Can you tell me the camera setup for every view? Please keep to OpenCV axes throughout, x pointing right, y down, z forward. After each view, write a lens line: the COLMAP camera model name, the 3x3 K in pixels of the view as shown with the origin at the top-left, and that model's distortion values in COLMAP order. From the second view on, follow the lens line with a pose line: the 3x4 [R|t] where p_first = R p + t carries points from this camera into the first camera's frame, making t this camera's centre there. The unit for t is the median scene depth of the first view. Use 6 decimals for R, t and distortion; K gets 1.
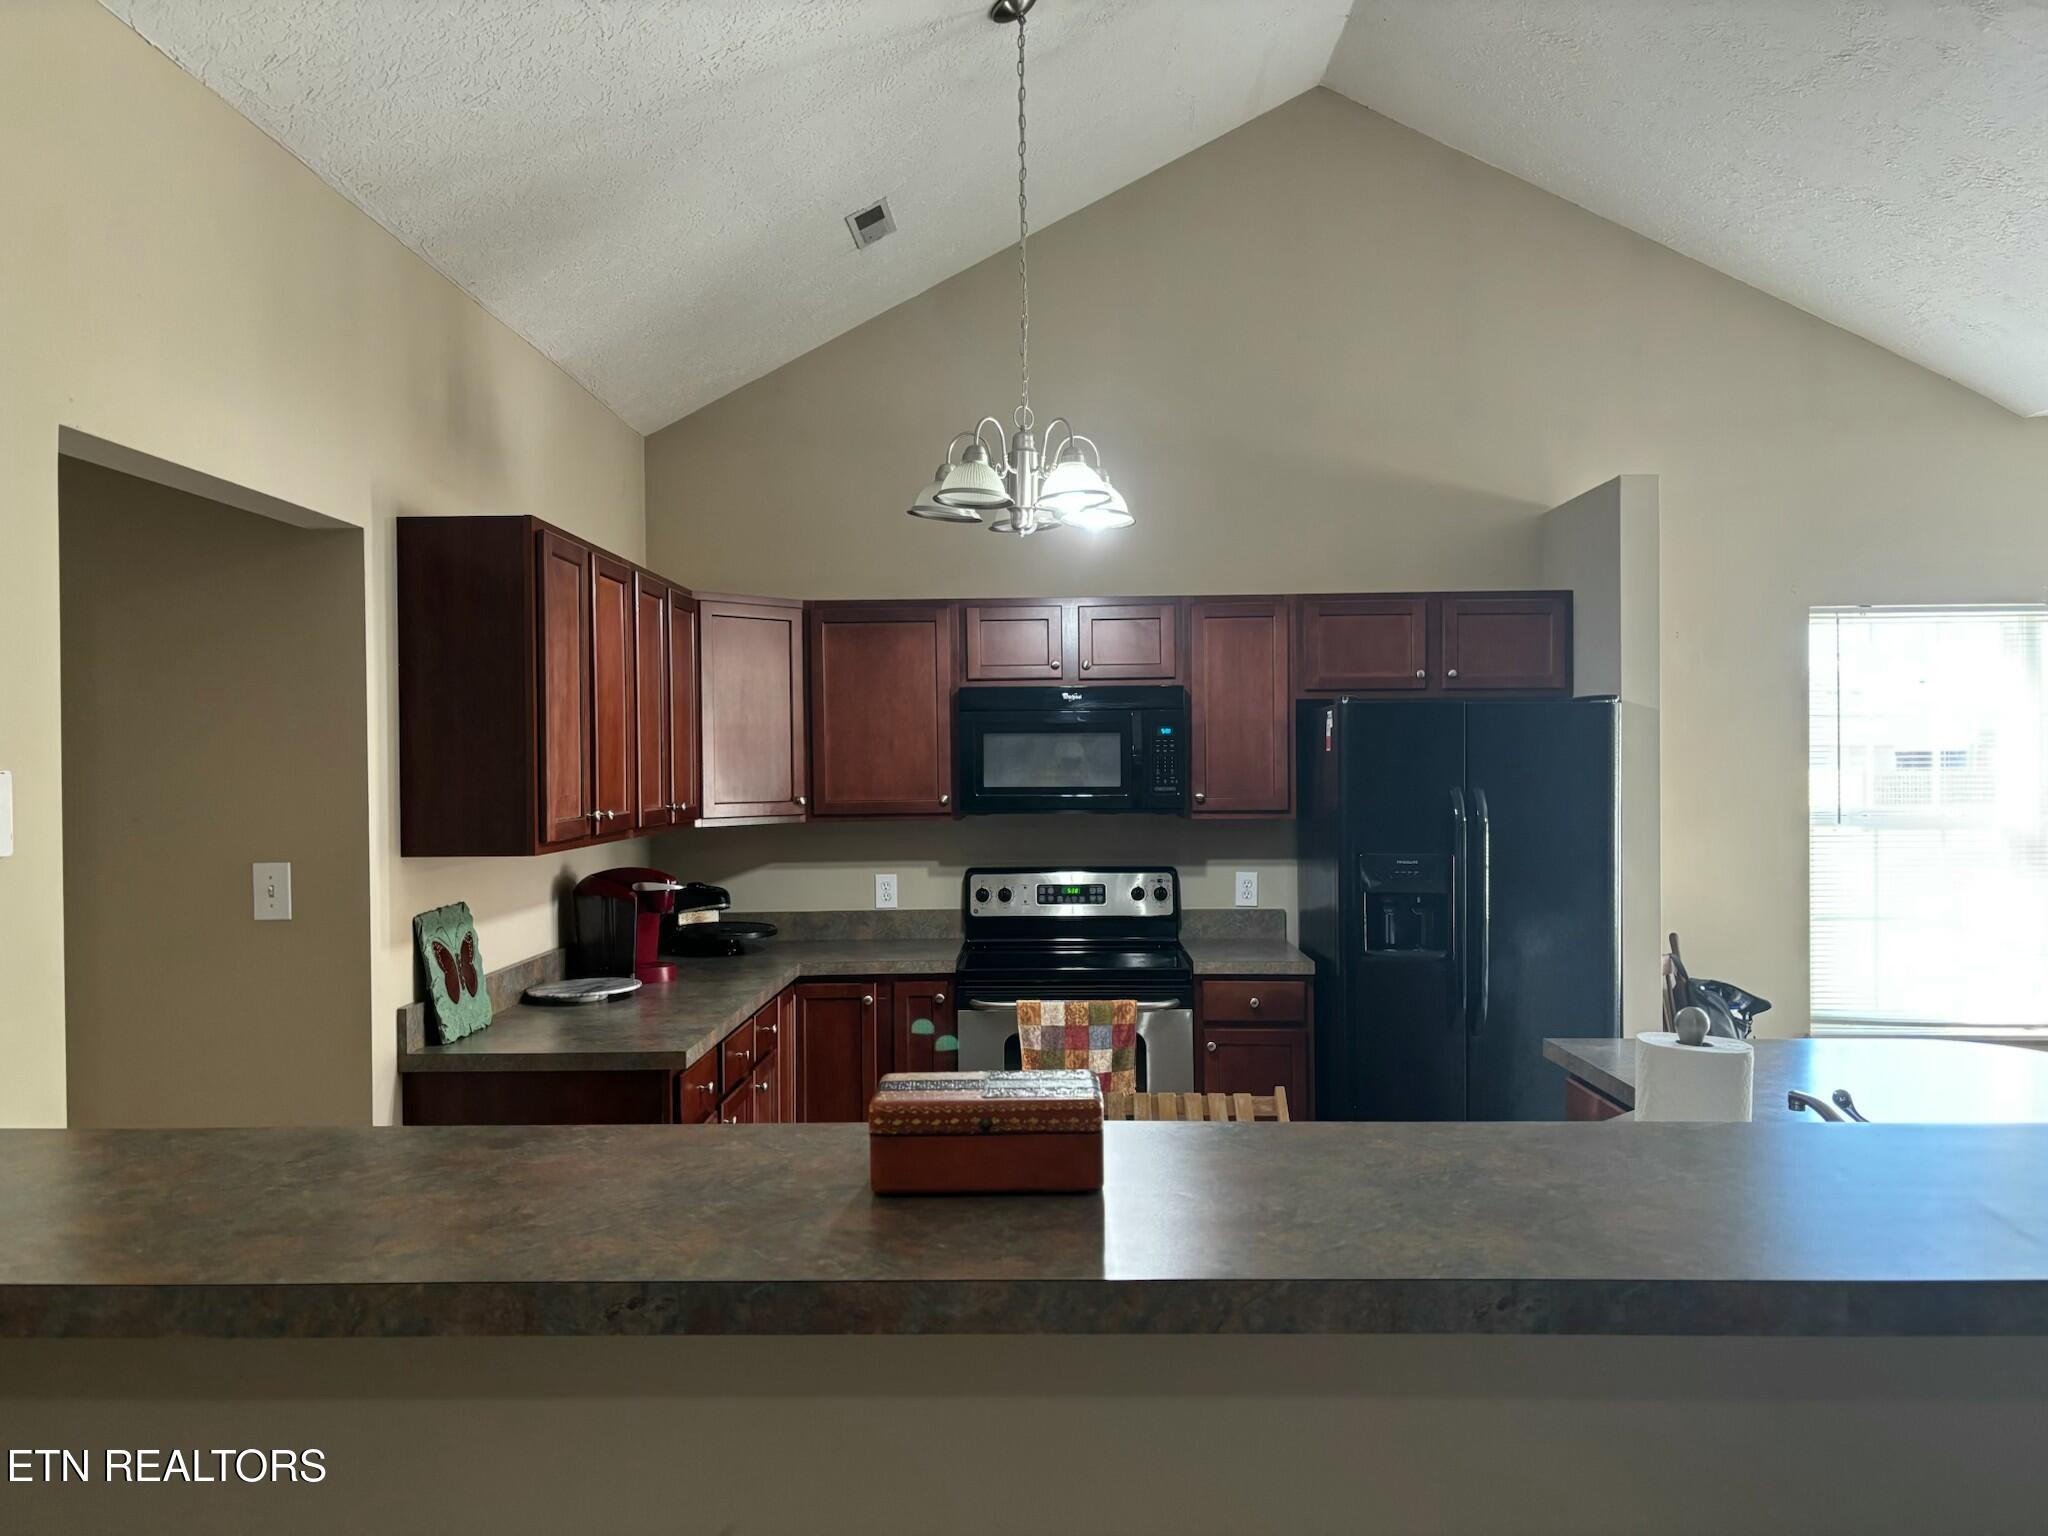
lens RADIAL K [[1539.1, 0, 1013.0], [0, 1539.1, 773.5], [0, 0, 1]] dist [0.090422, -0.154879]
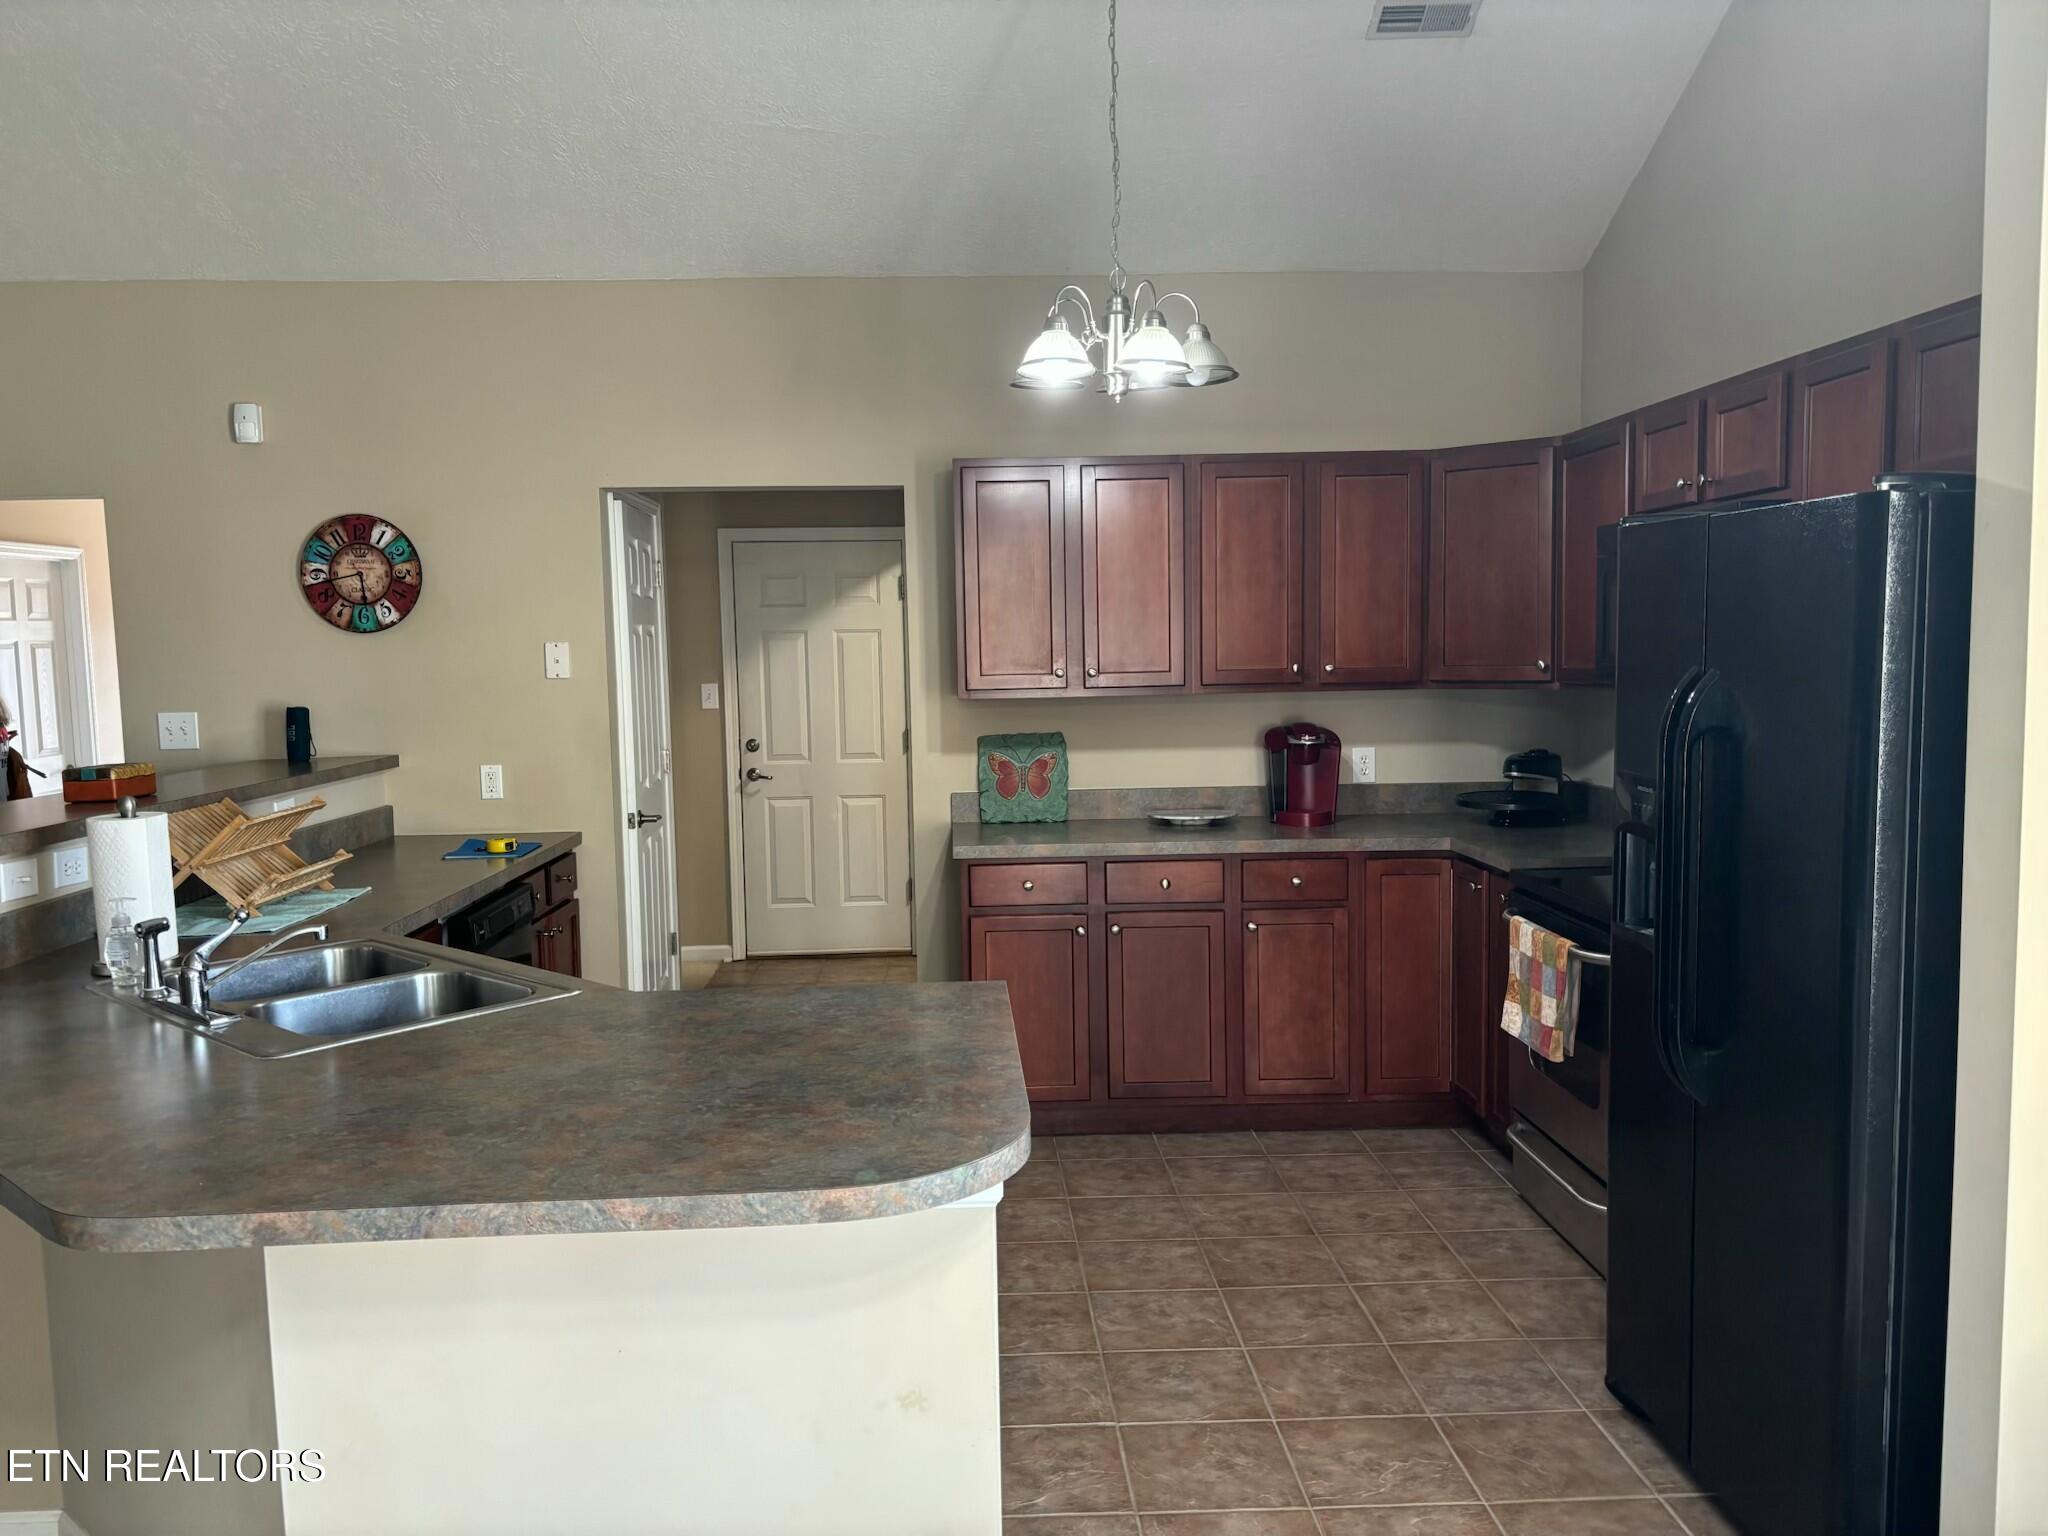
lens RADIAL K [[1539.1, 0, 1013.0], [0, 1539.1, 773.5], [0, 0, 1]] dist [0.090422, -0.154879]
pose [[0.070588, 0.093255, -0.993137, 0.799855], [0.009670, 0.995510, 0.094165, -0.008379], [0.997459, -0.016250, 0.069369, 0.679528]]
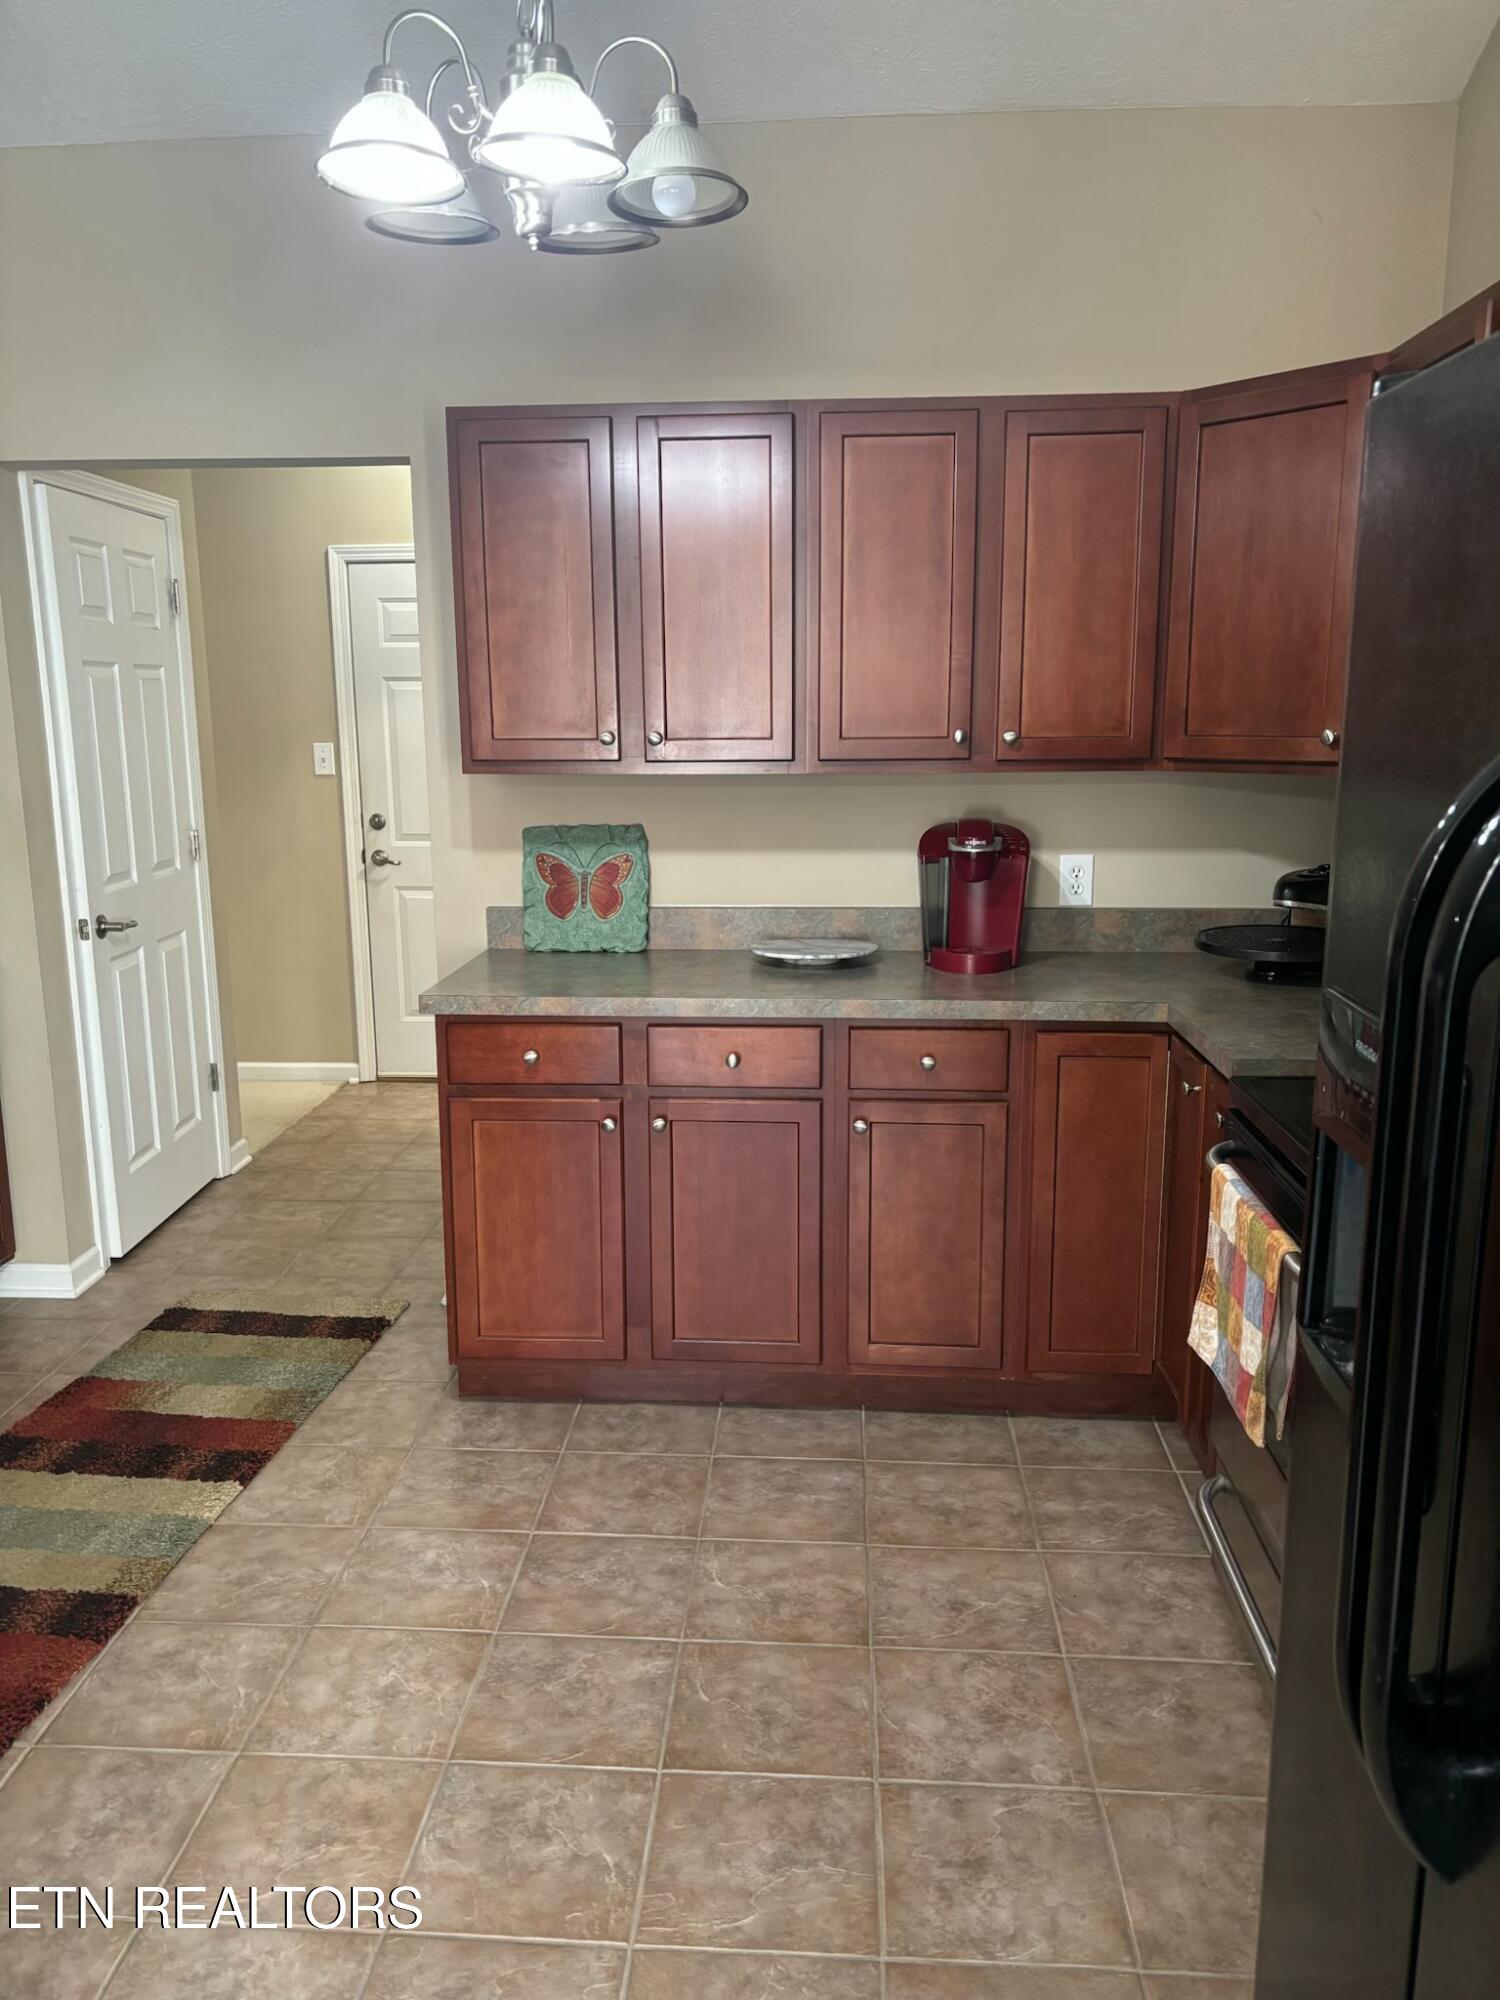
lens RADIAL K [[1505.9, 0, 741.9], [0, 1505.9, 1012.0], [0, 0, 1]] dist [0.050301, -0.003613]
pose [[-0.038289, 0.209870, -0.976979, 0.470560], [-0.000470, 0.977692, 0.210042, -0.000973], [0.999267, 0.008501, -0.037336, 0.867953]]
